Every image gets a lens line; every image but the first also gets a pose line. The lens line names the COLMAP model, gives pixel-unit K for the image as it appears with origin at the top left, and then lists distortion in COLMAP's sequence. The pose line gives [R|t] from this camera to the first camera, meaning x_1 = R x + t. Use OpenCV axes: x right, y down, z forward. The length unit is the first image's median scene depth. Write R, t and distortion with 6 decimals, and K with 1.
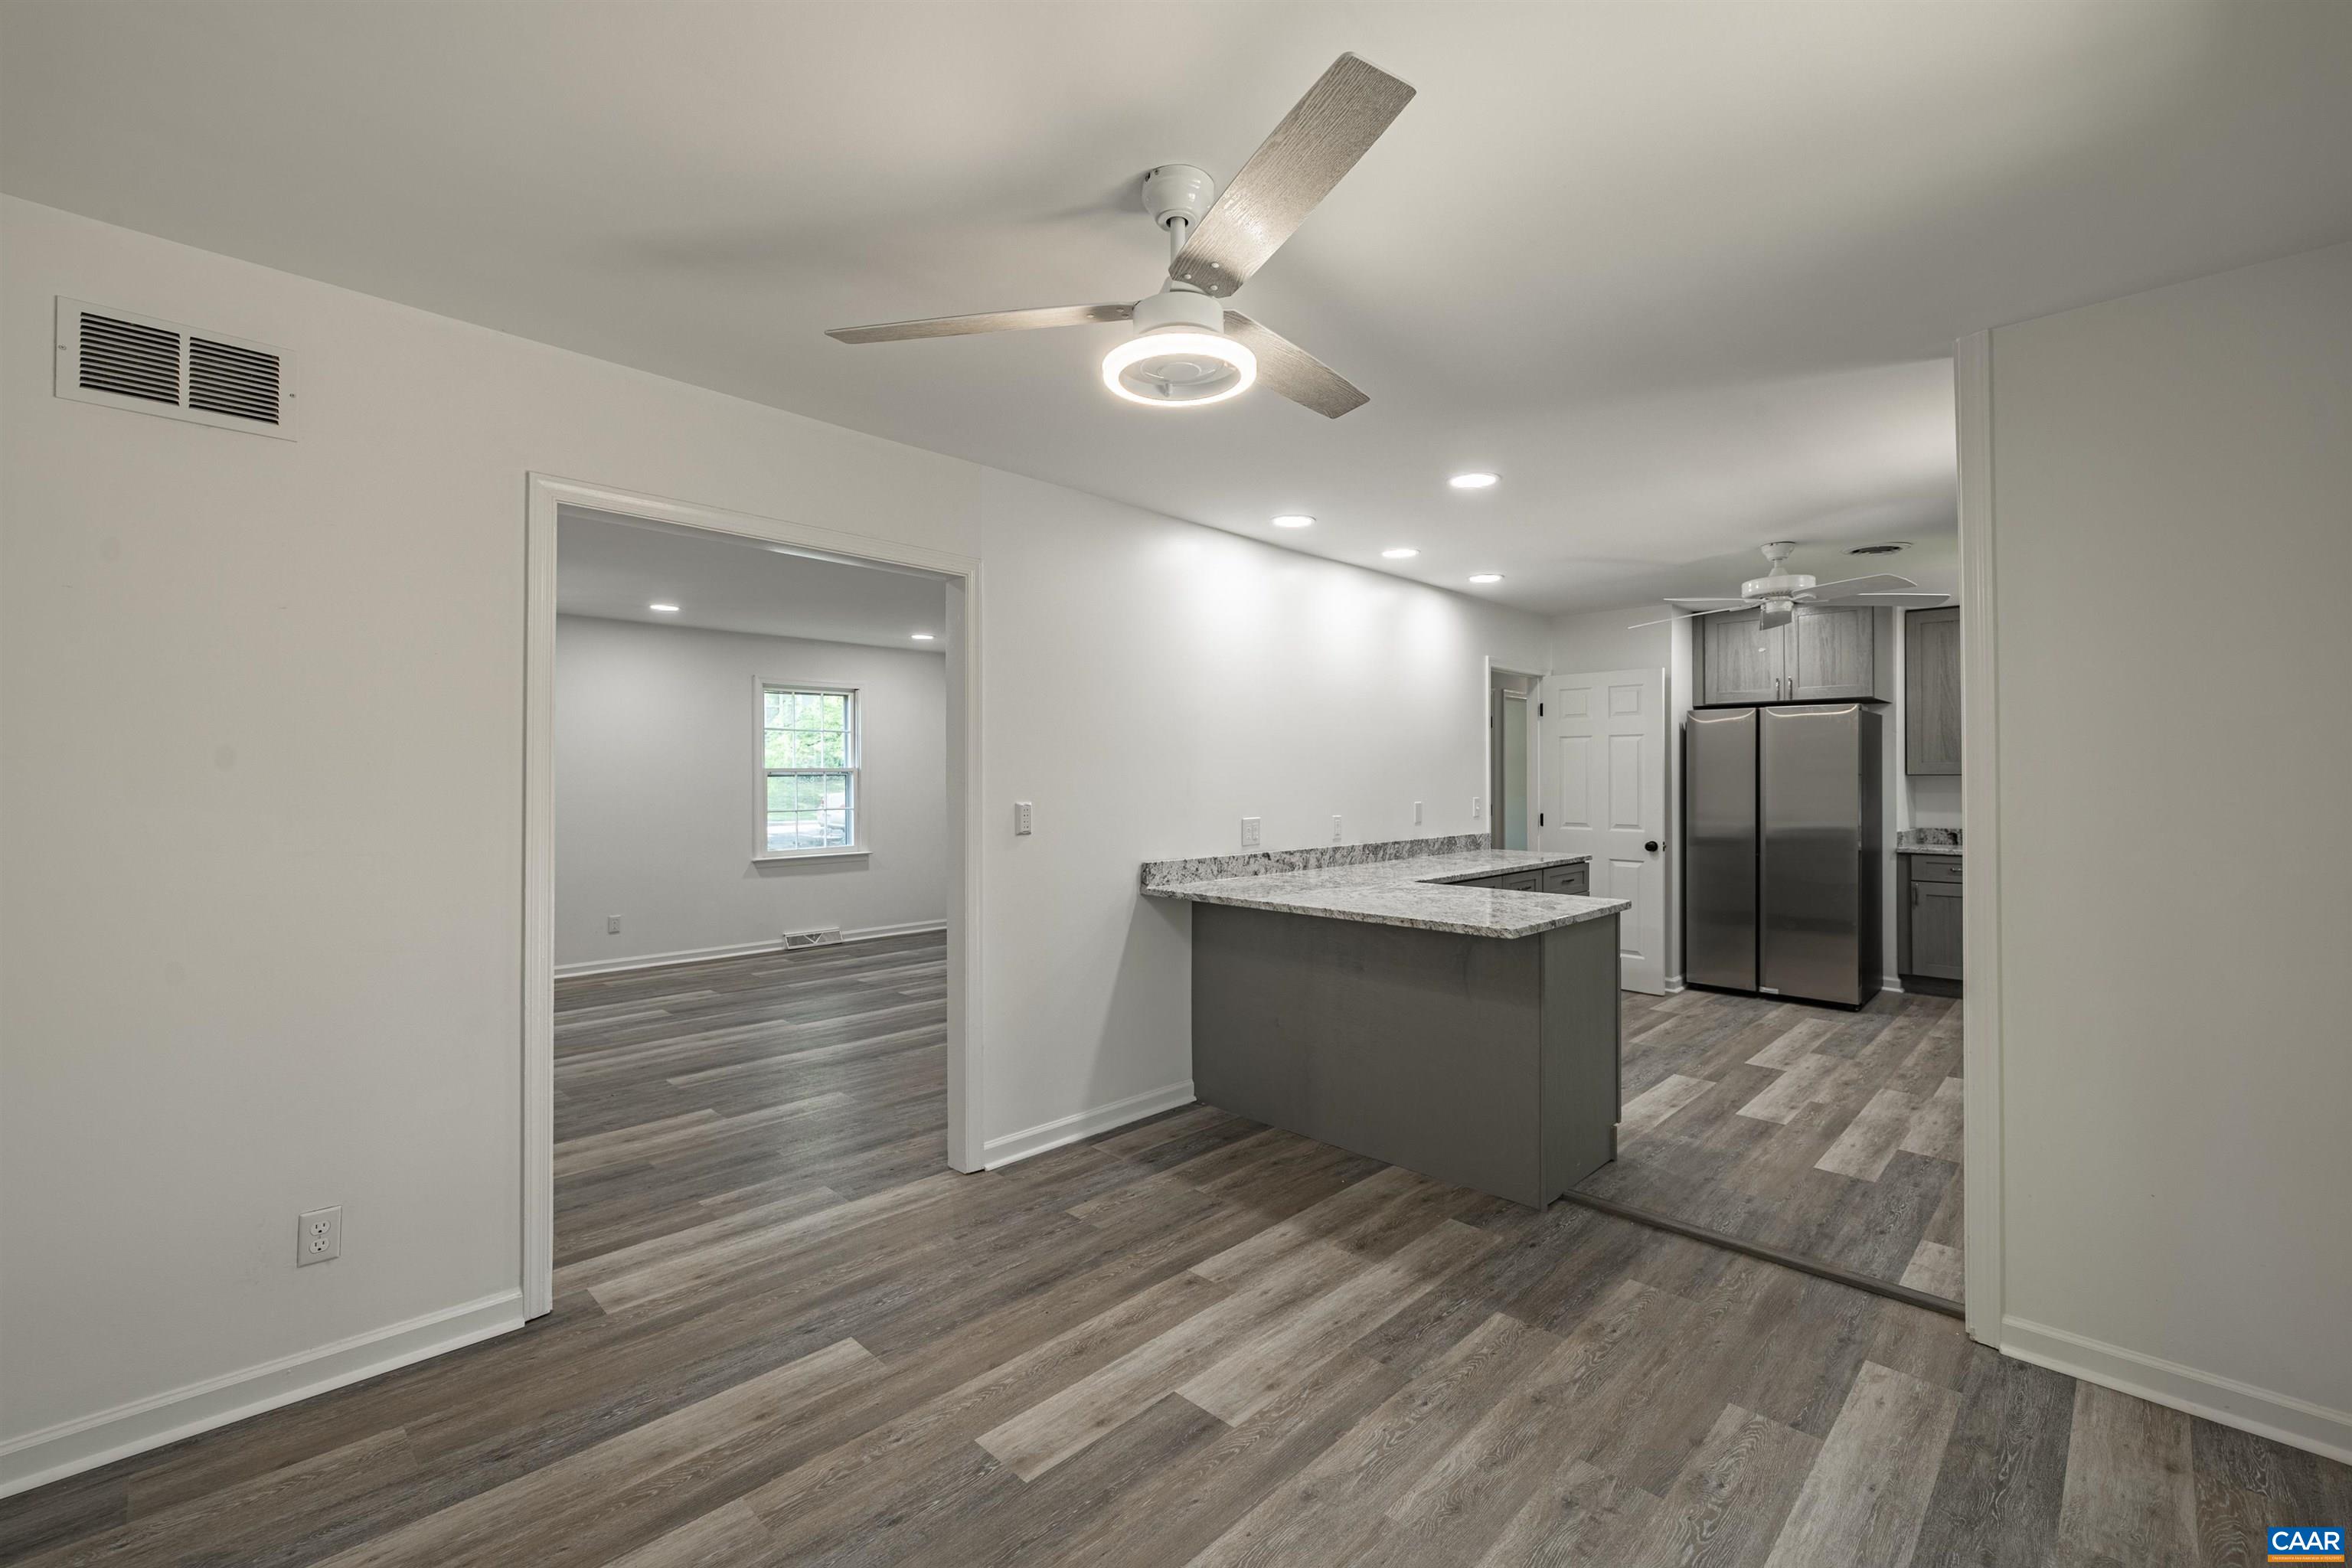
lens RADIAL K [[985.3, 0, 1167.0], [0, 985.3, 768.8], [0, 0, 1]] dist [0.003196, -0.000955]
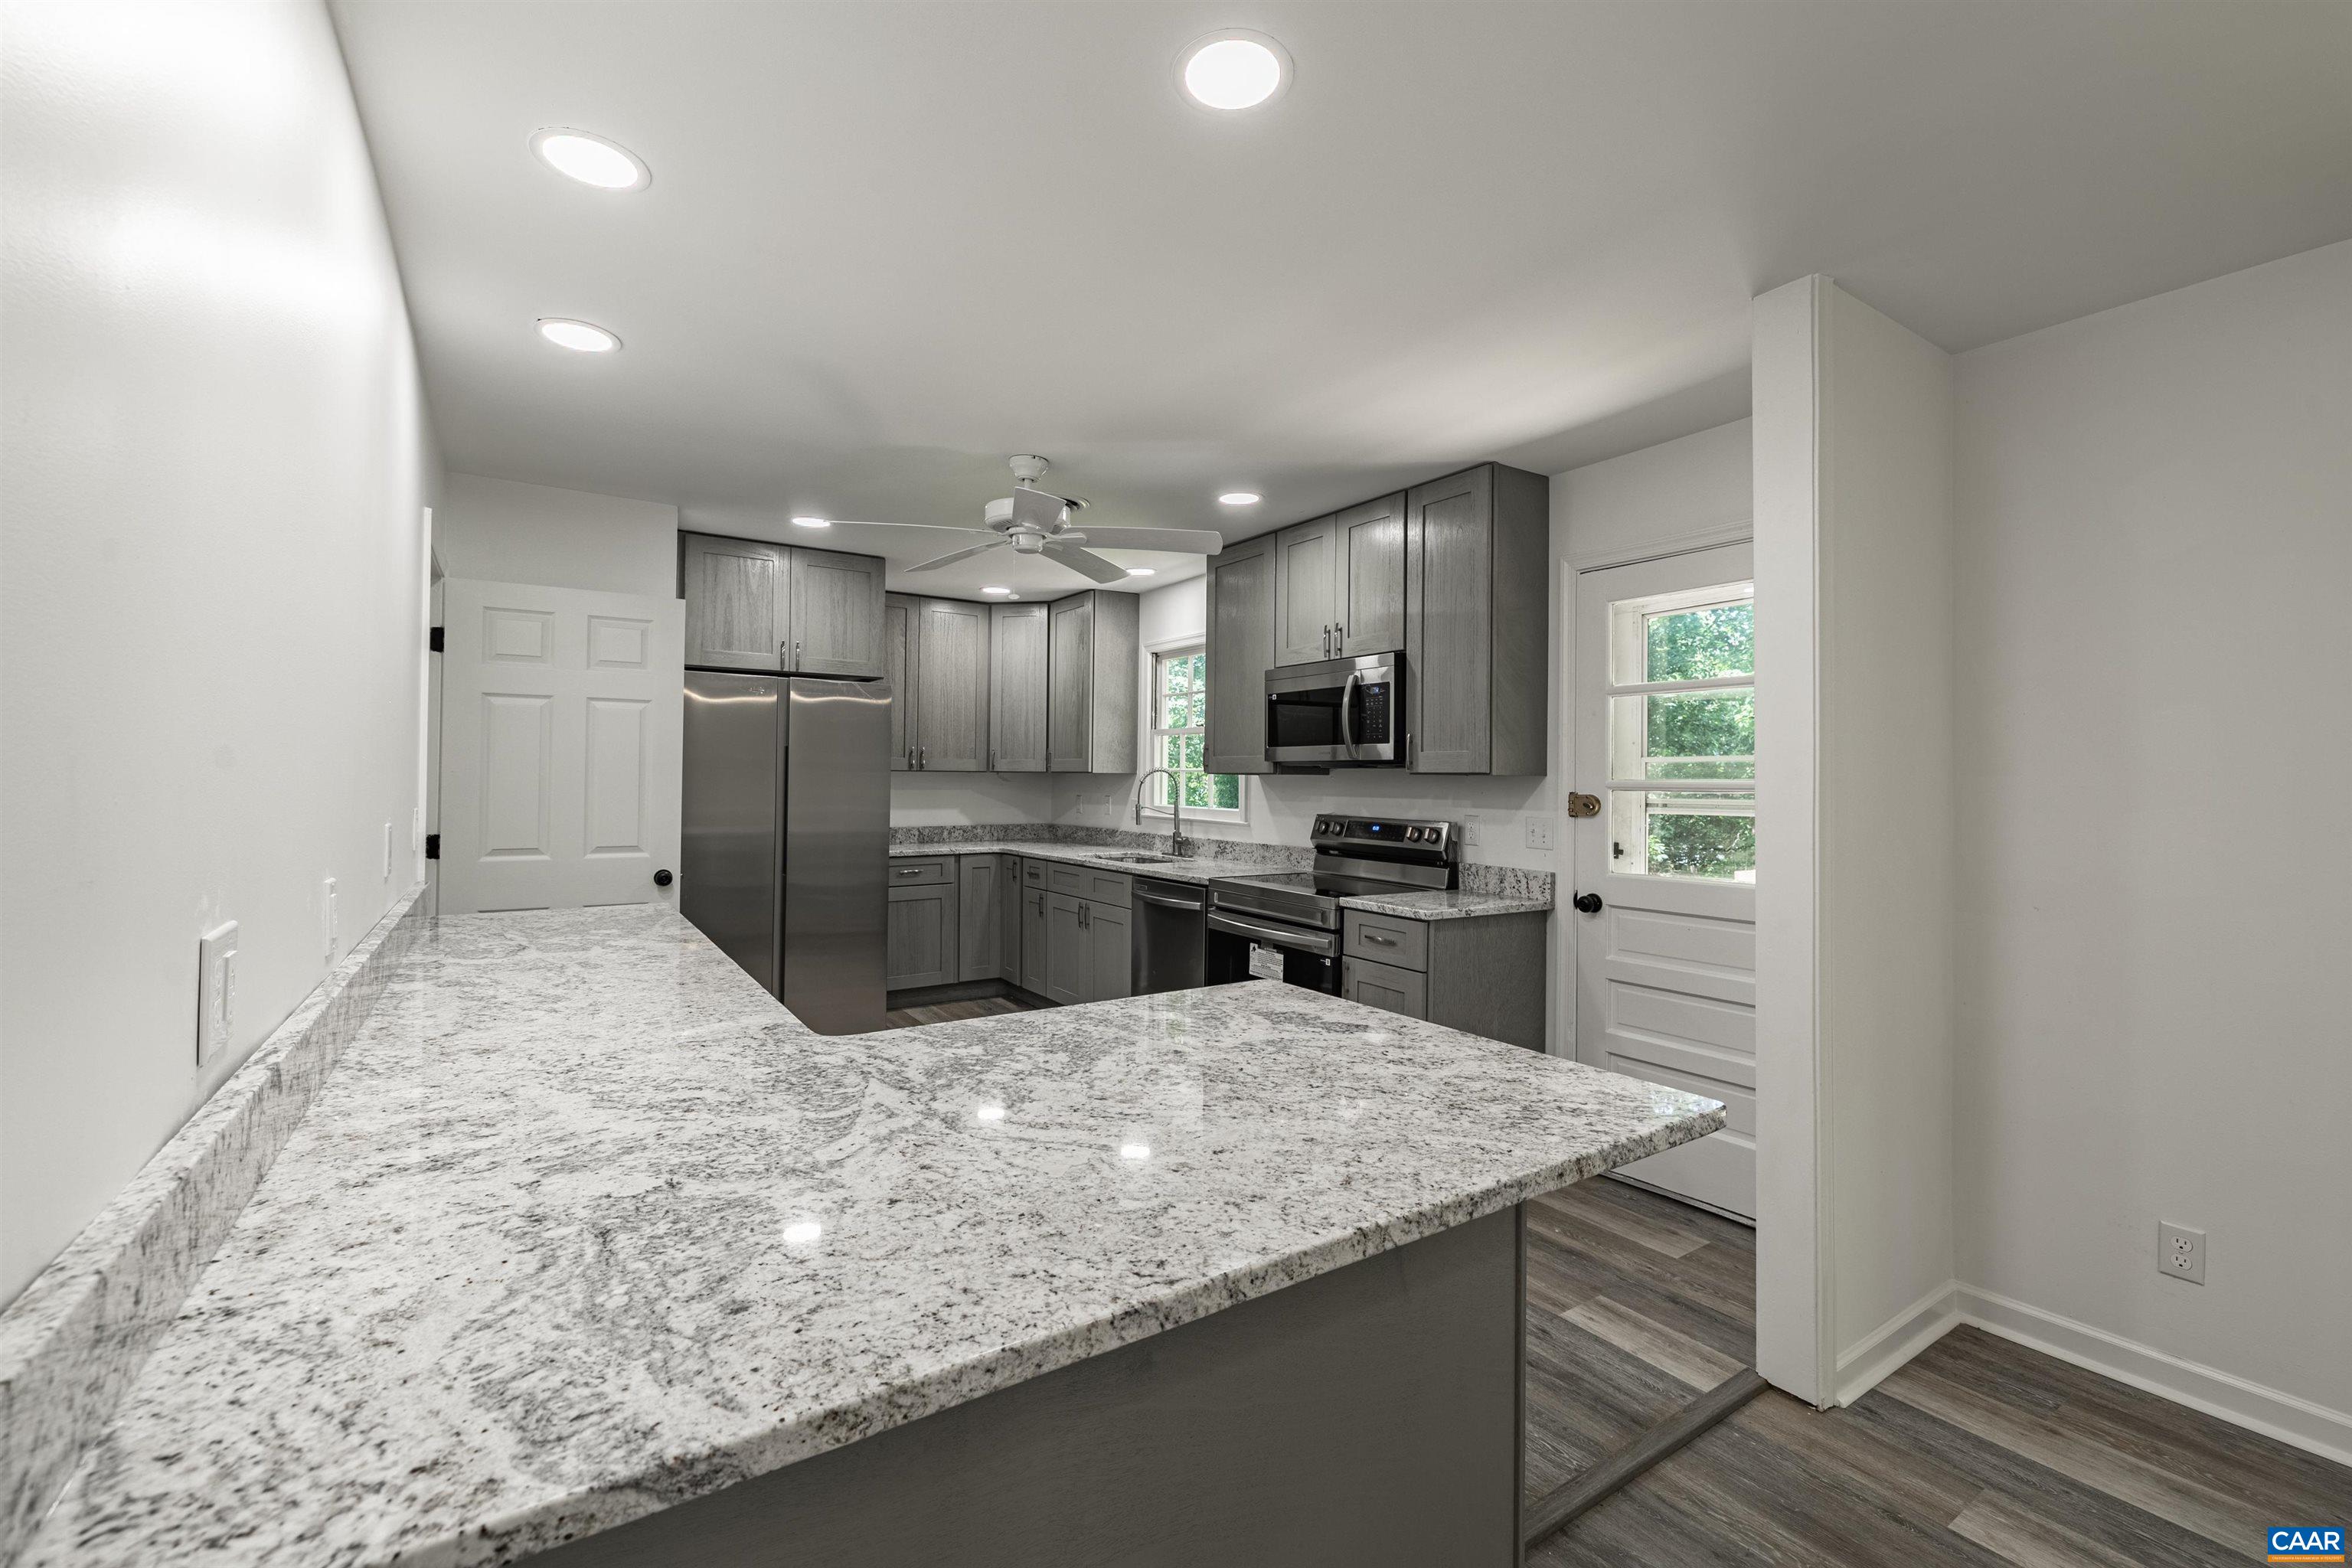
lens RADIAL K [[985.3, 0, 1176.3], [0, 985.3, 775.1], [0, 0, 1]] dist [0.003196, -0.000955]
pose [[0.203180, 0.005776, 0.979124, -0.159710], [-0.012743, 0.999914, -0.003254, 0.025798], [-0.979059, -0.011816, 0.203236, 1.394890]]
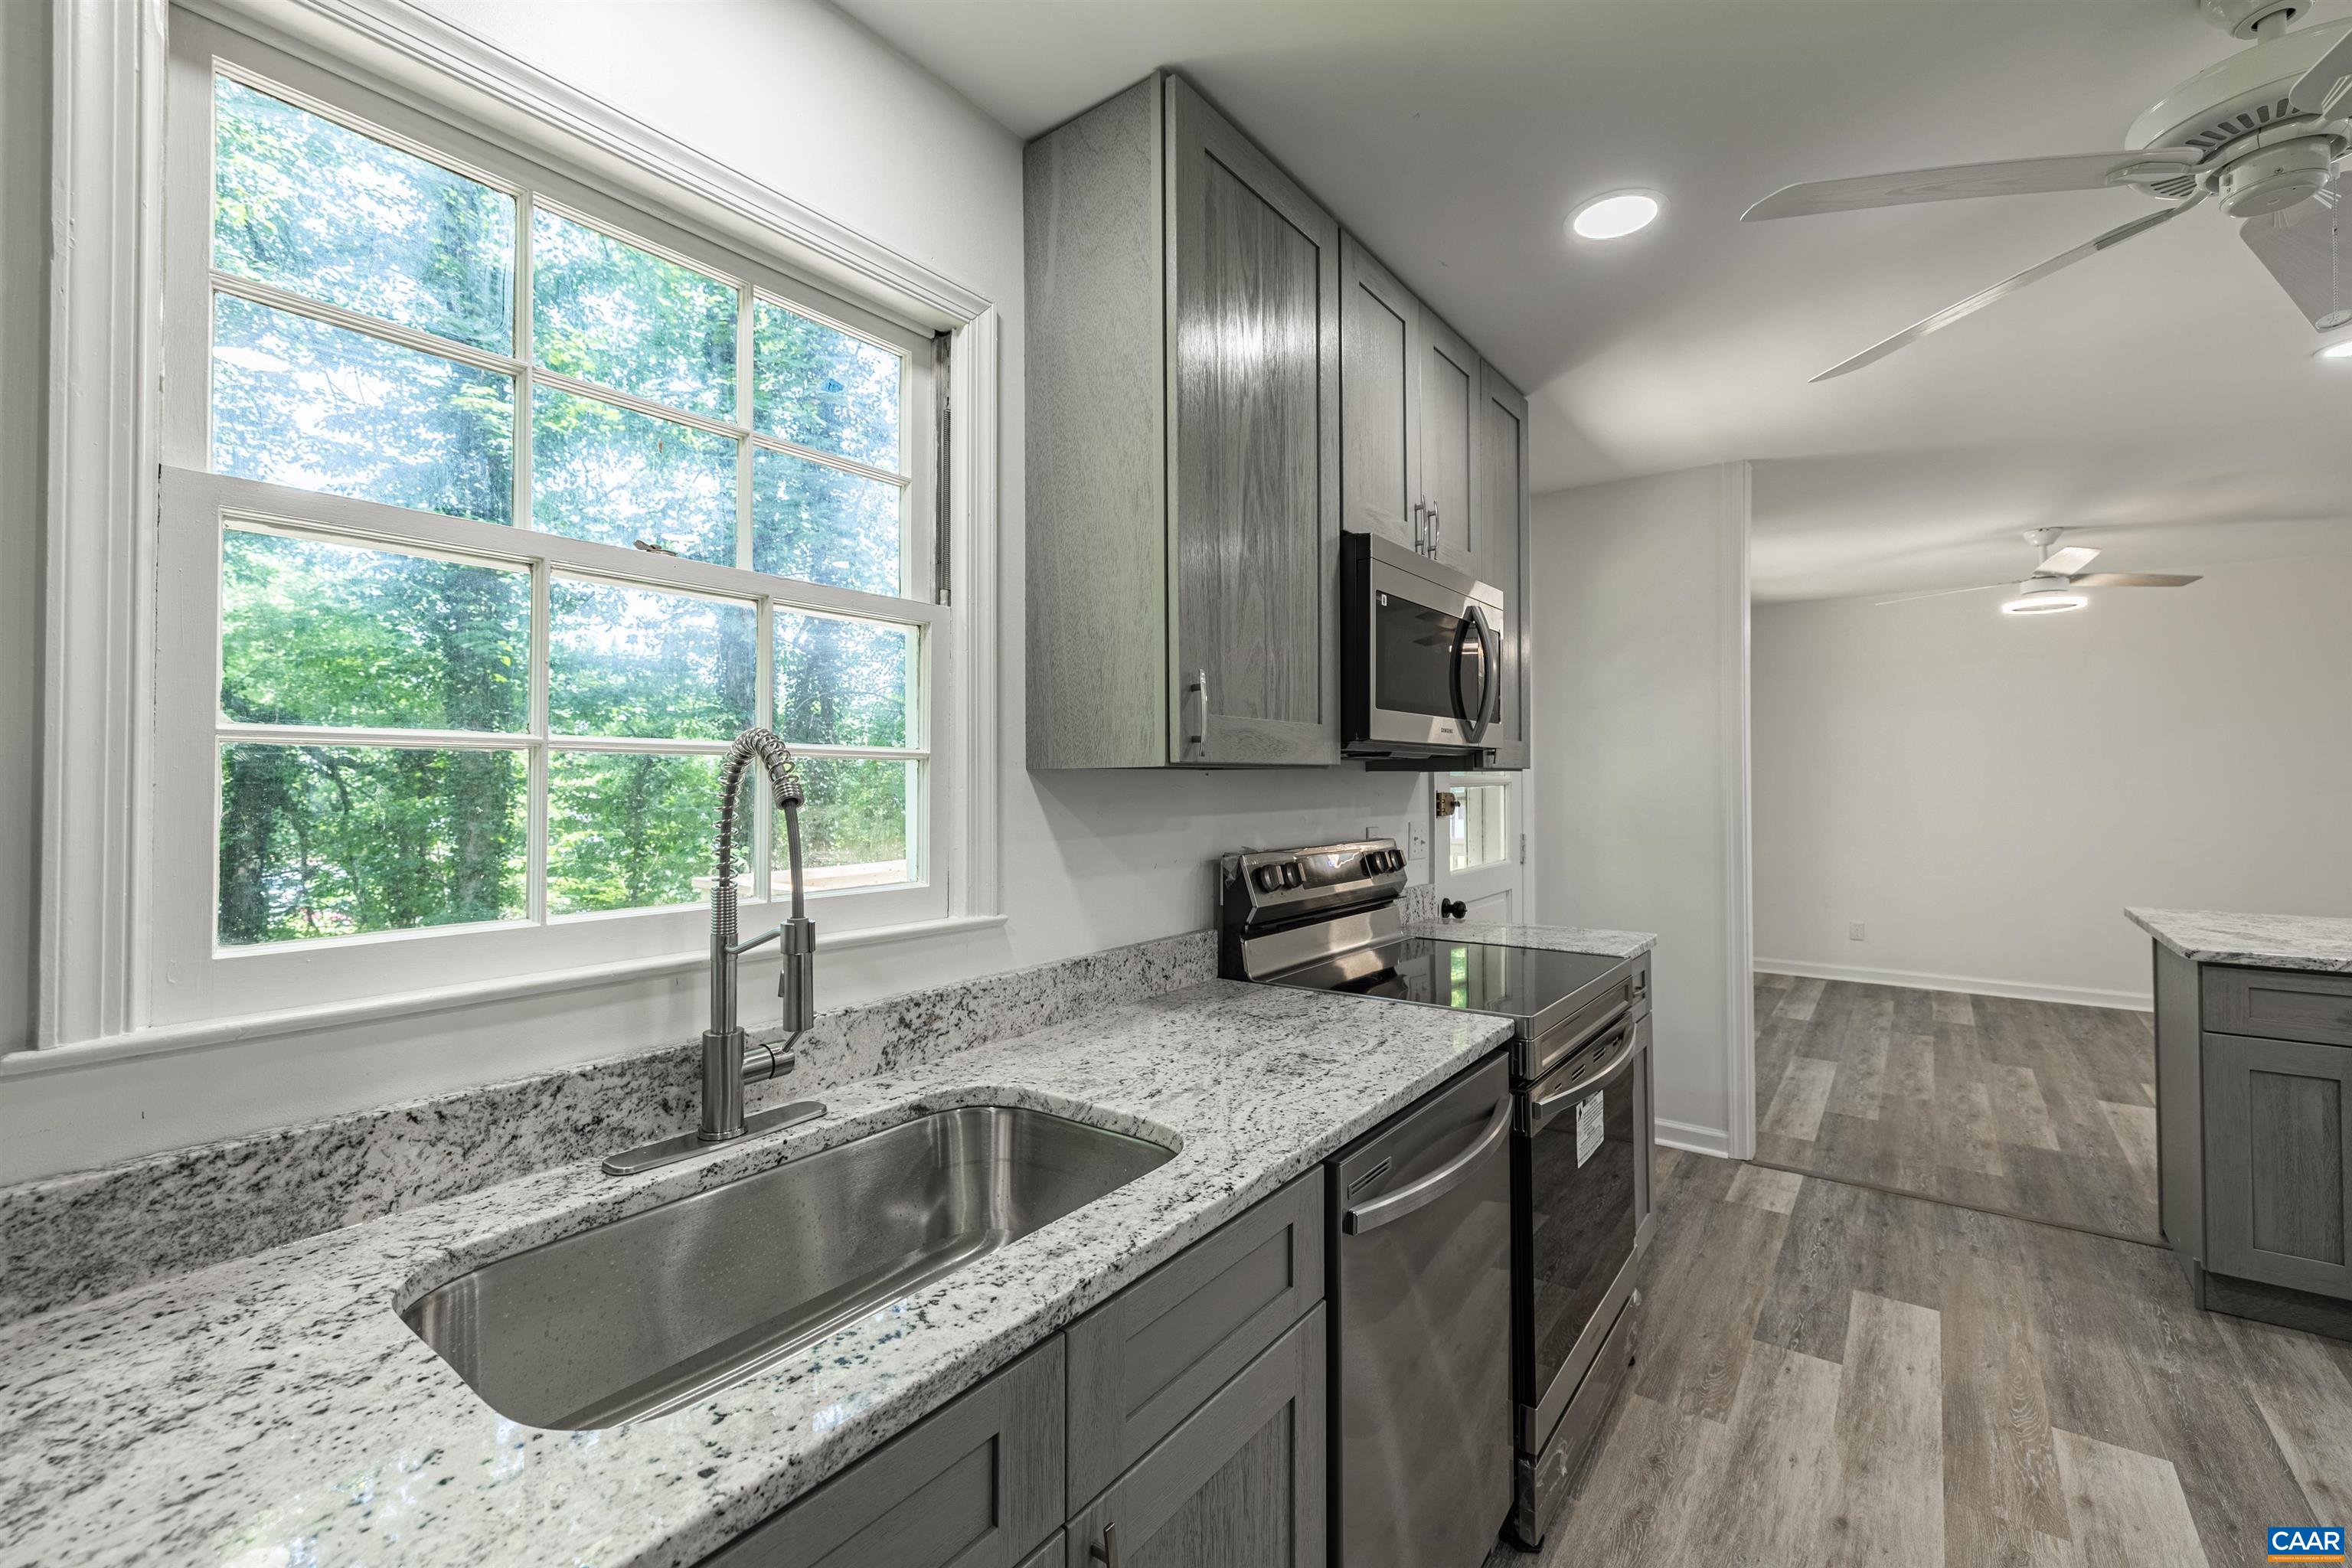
lens RADIAL K [[985.3, 0, 1177.8], [0, 985.3, 771.2], [0, 0, 1]] dist [0.003196, -0.000955]
pose [[-0.990927, 0.003968, -0.134346, 1.856678], [0.006010, 0.999872, -0.014801, 0.028967], [0.134270, -0.015474, -0.990824, 2.349807]]
